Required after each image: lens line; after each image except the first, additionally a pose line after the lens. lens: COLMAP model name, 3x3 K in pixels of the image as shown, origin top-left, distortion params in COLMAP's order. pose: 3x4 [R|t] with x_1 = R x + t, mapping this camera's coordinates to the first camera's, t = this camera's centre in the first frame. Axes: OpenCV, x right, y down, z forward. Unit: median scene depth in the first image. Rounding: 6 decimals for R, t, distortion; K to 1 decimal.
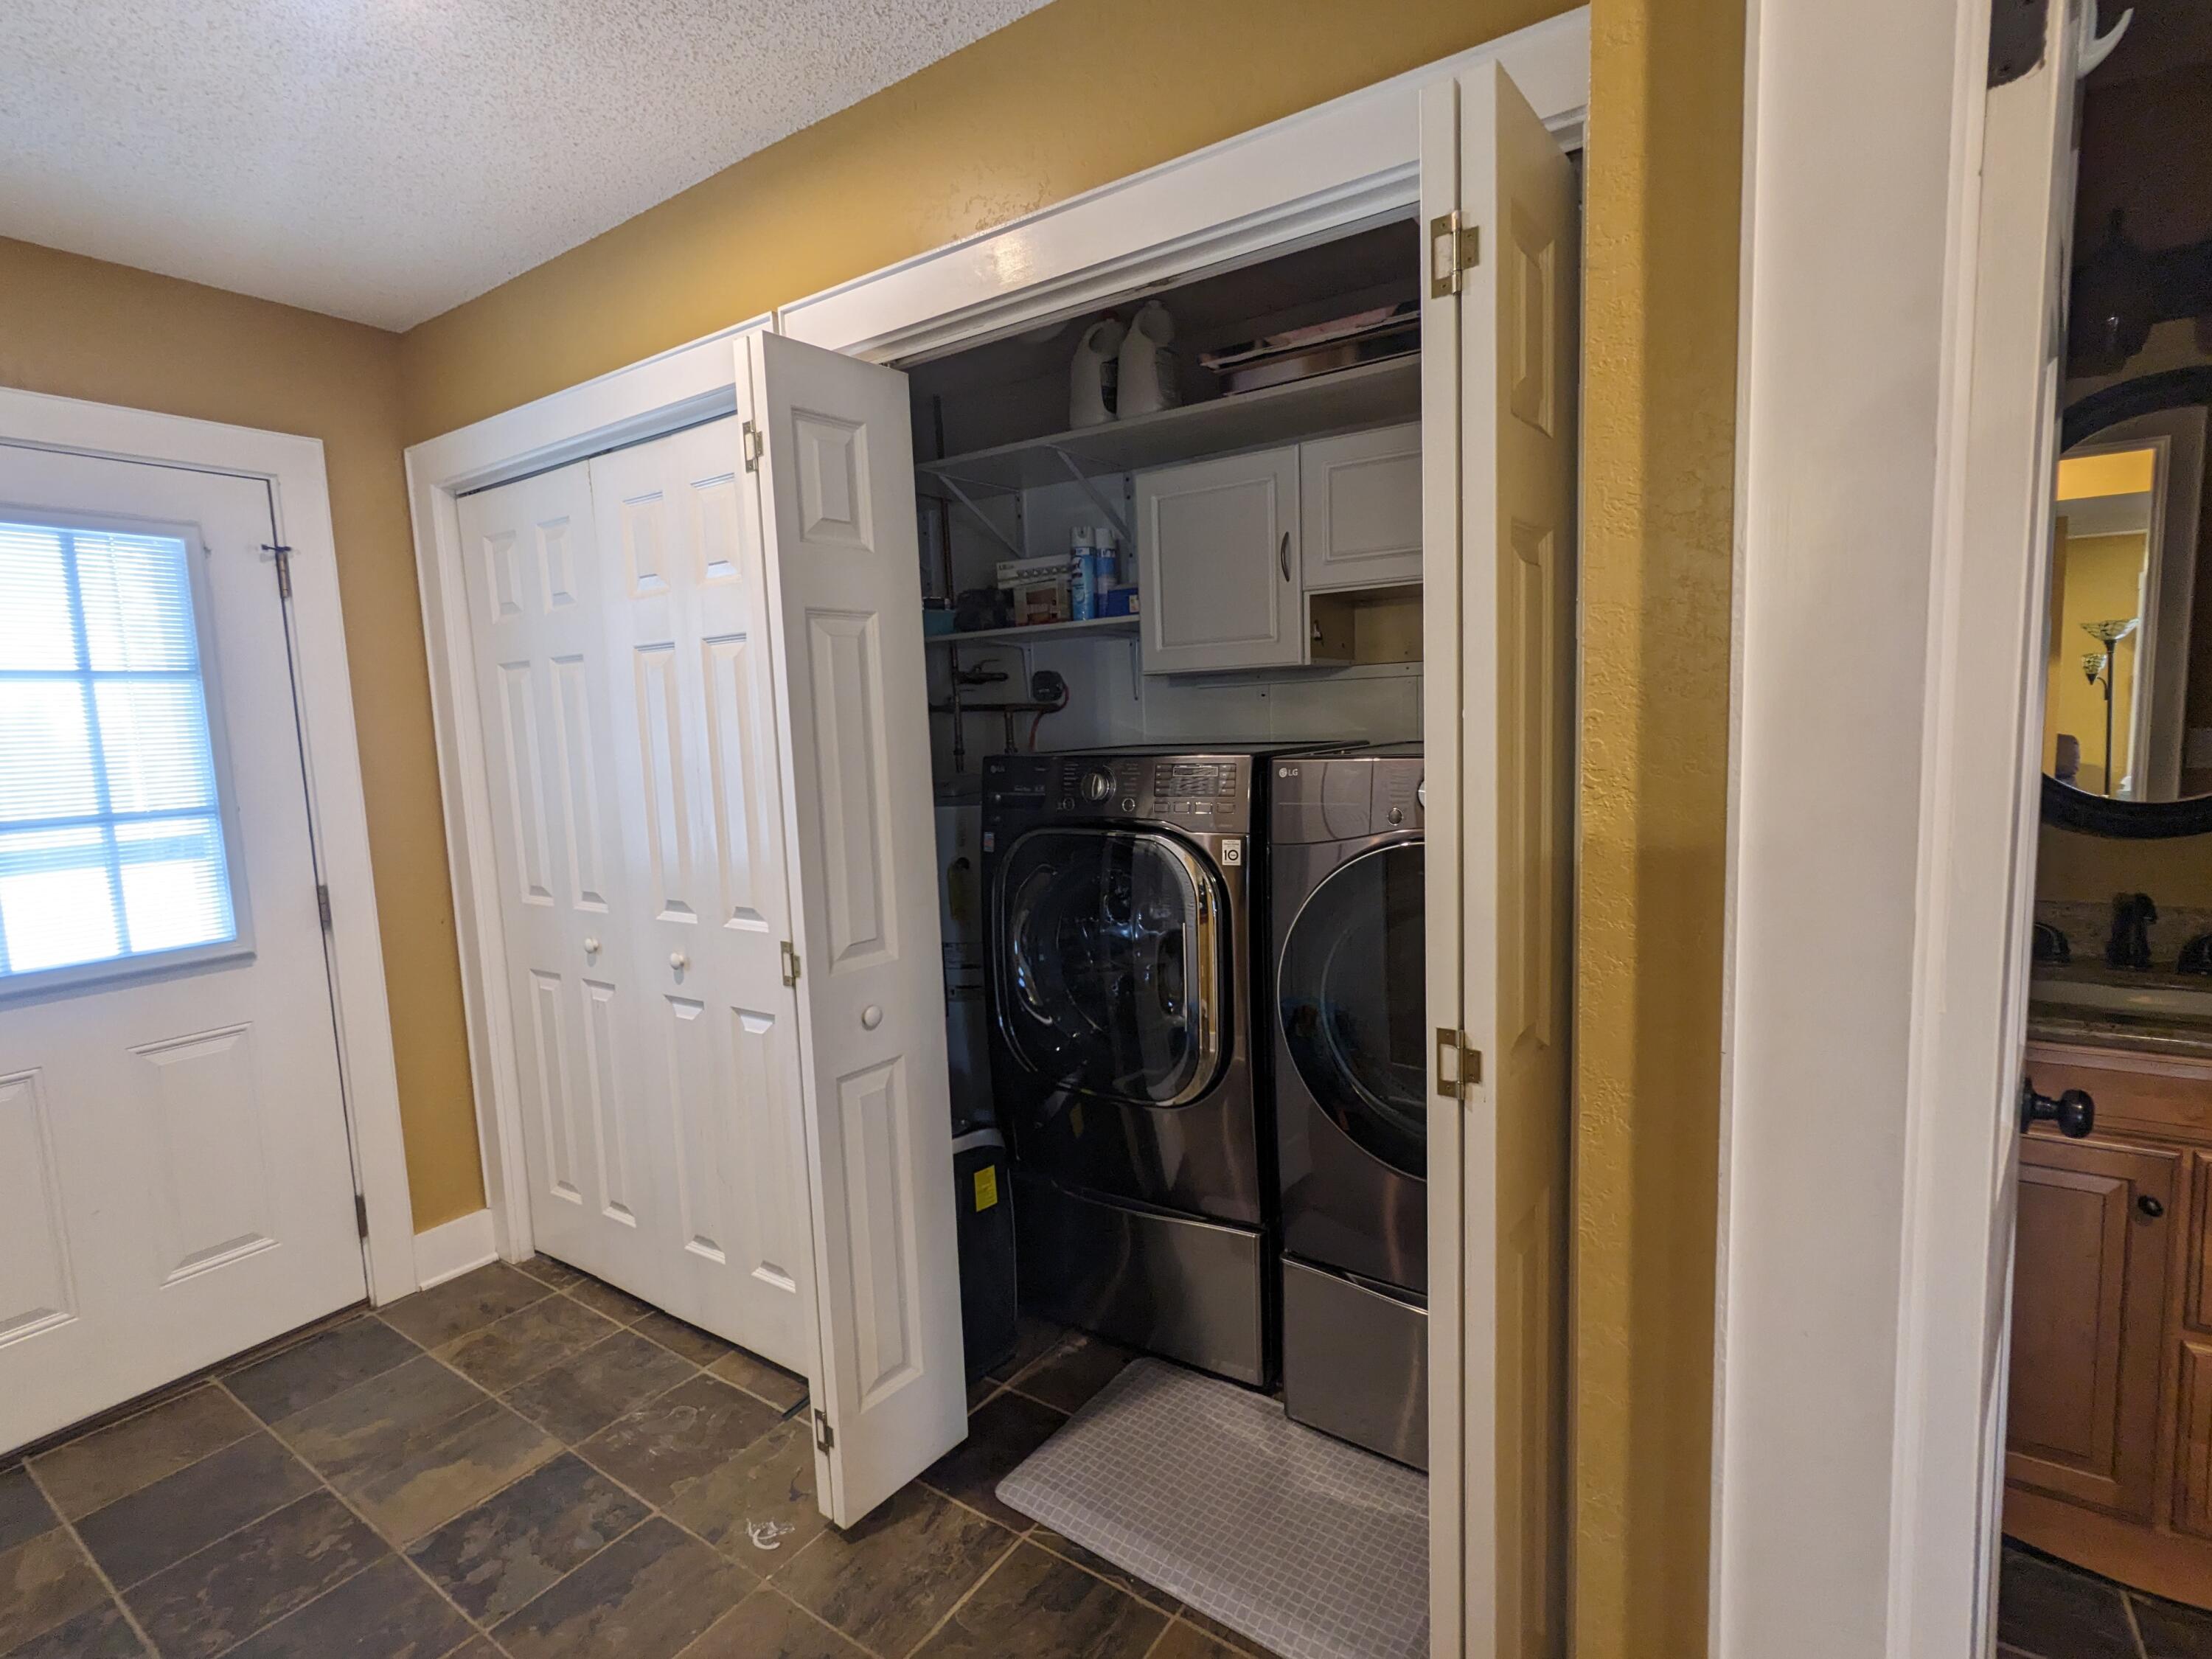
lens RADIAL K [[1070.3, 0, 1106.0], [0, 1070.3, 829.5], [0, 0, 1]] dist [-0.003087, 0.001513]
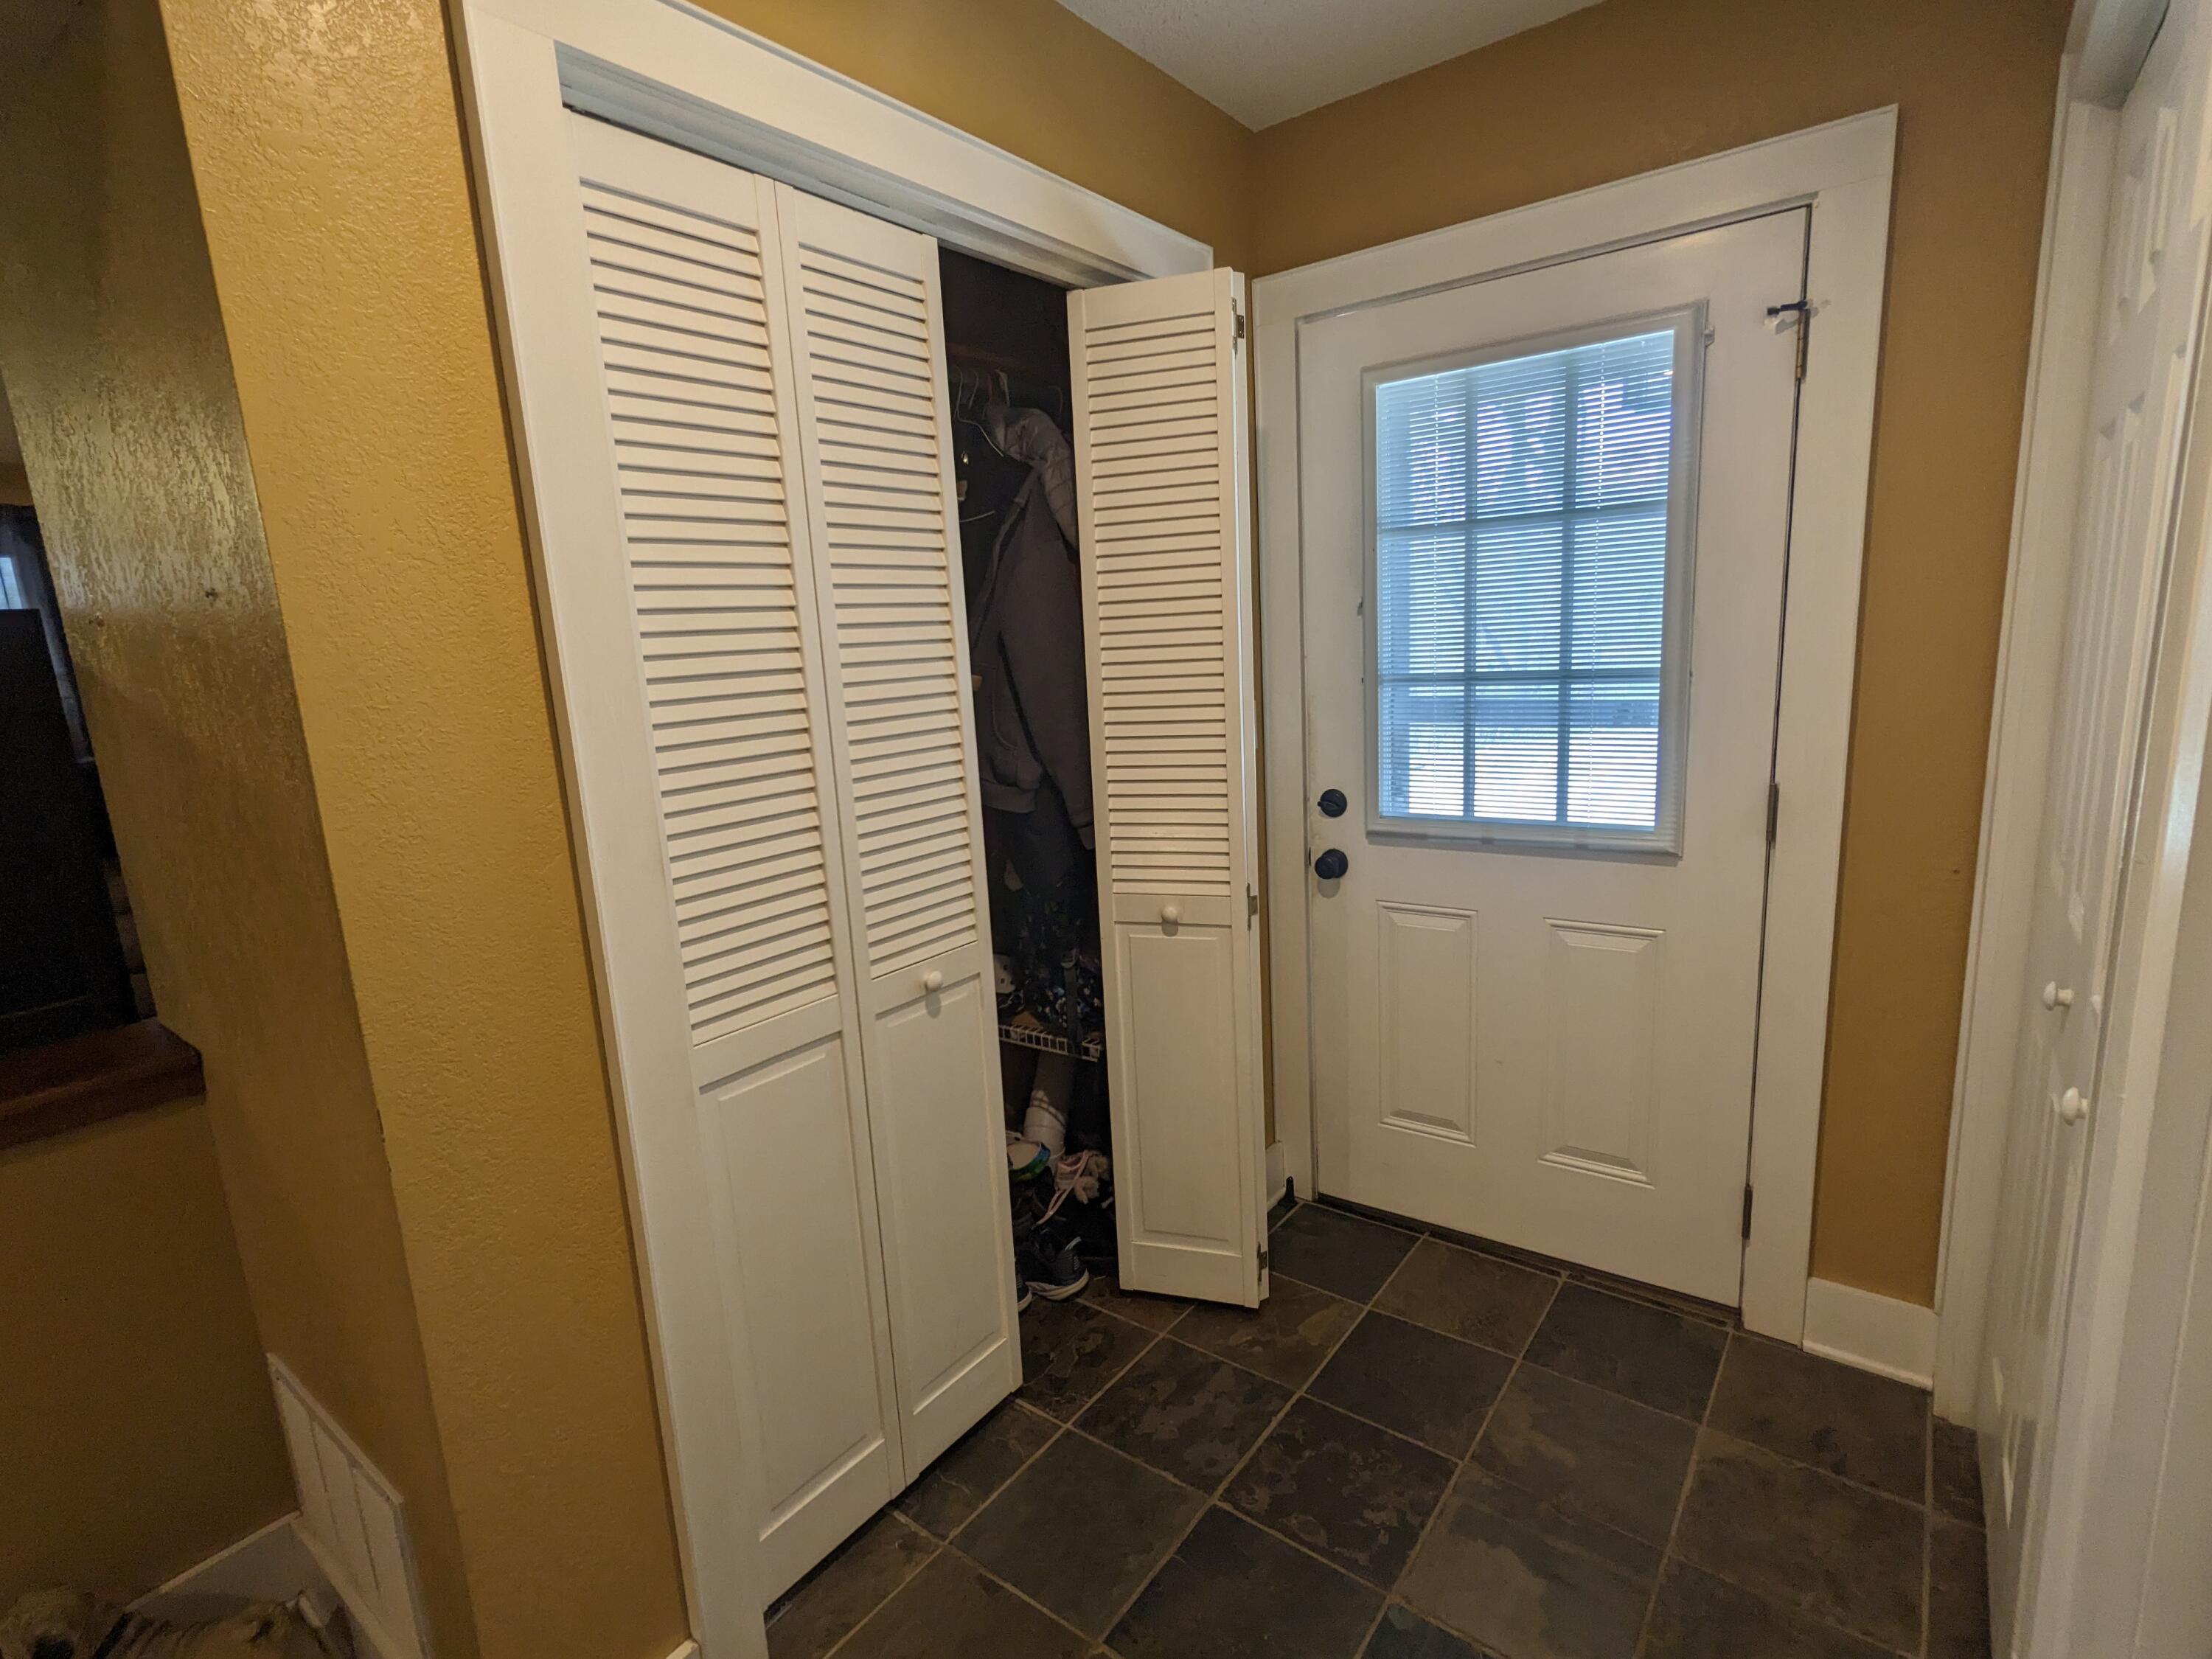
lens RADIAL K [[1070.3, 0, 1106.0], [0, 1070.3, 829.5], [0, 0, 1]] dist [-0.003087, 0.001513]
pose [[-0.067084, 0.232865, -0.970193, 0.022414], [-0.033178, 0.971325, 0.235430, -0.079630], [0.997196, 0.047982, -0.057435, 0.609659]]
